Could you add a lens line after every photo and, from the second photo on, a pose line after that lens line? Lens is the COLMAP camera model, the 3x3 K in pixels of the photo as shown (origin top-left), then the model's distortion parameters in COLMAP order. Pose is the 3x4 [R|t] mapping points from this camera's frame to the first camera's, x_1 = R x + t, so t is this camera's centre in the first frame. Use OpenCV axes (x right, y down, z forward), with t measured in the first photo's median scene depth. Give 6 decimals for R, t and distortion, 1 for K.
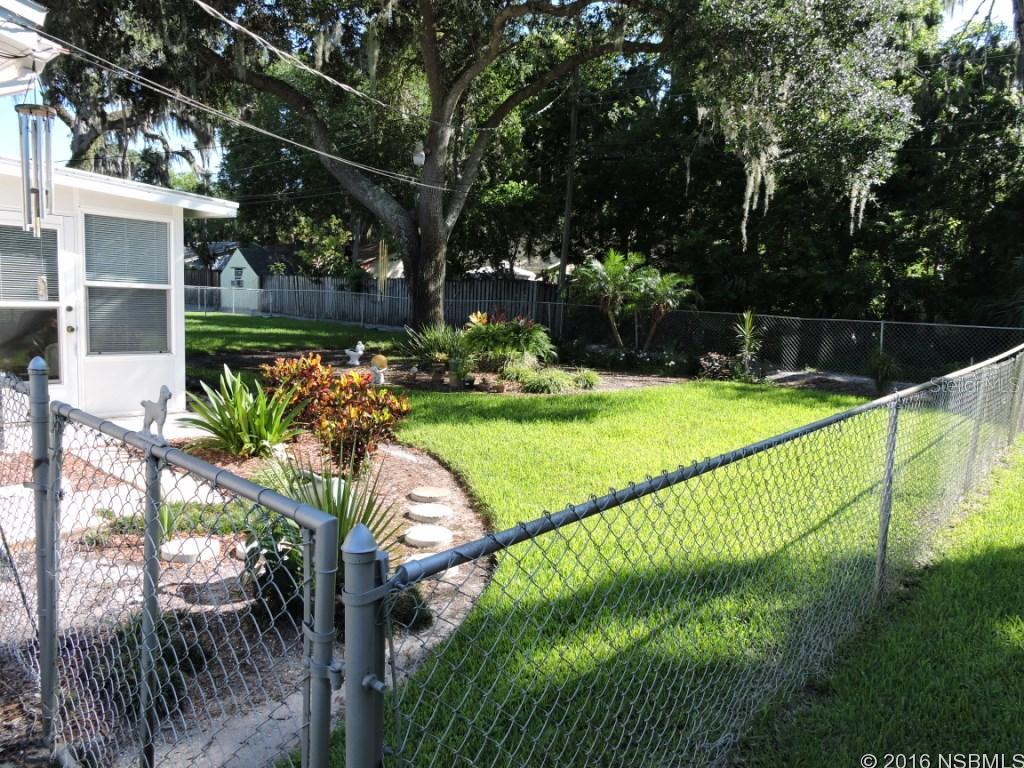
lens RADIAL K [[733.4, 0, 518.1], [0, 733.4, 388.3], [0, 0, 1]] dist [0.000045, -0.006333]
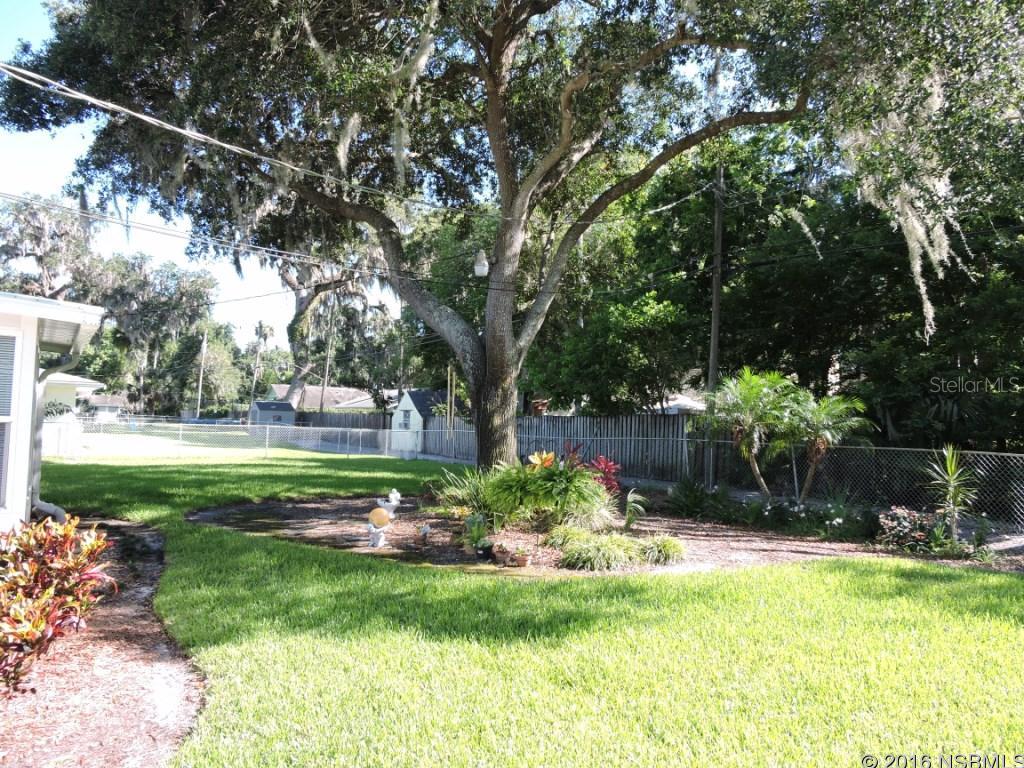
lens RADIAL K [[733.4, 0, 517.1], [0, 733.4, 391.0], [0, 0, 1]] dist [0.000045, -0.006333]
pose [[0.956700, -0.033053, -0.289194, 0.116520], [-0.021748, 0.982638, -0.184256, -0.019349], [0.290263, 0.182567, 0.939370, 0.211819]]
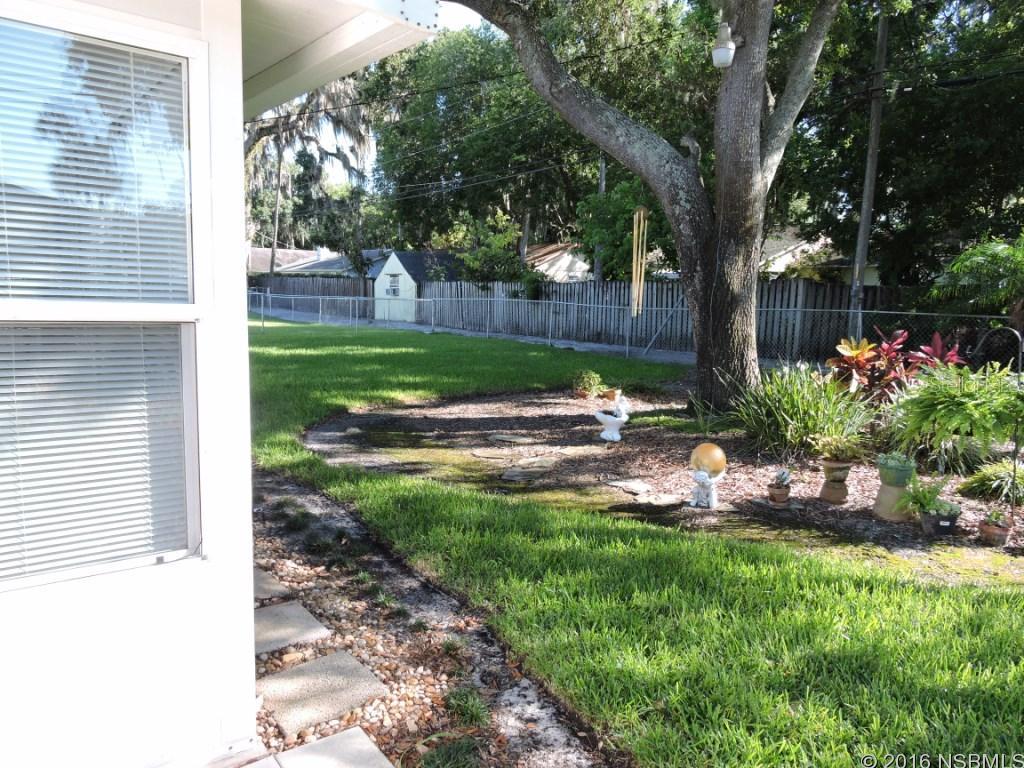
lens RADIAL K [[733.4, 0, 510.1], [0, 733.4, 386.4], [0, 0, 1]] dist [0.000045, -0.006333]
pose [[0.979752, 0.004312, -0.200167, -0.150377], [-0.005950, 0.999954, -0.007585, -0.053257], [0.200125, 0.008623, 0.979733, 0.369947]]
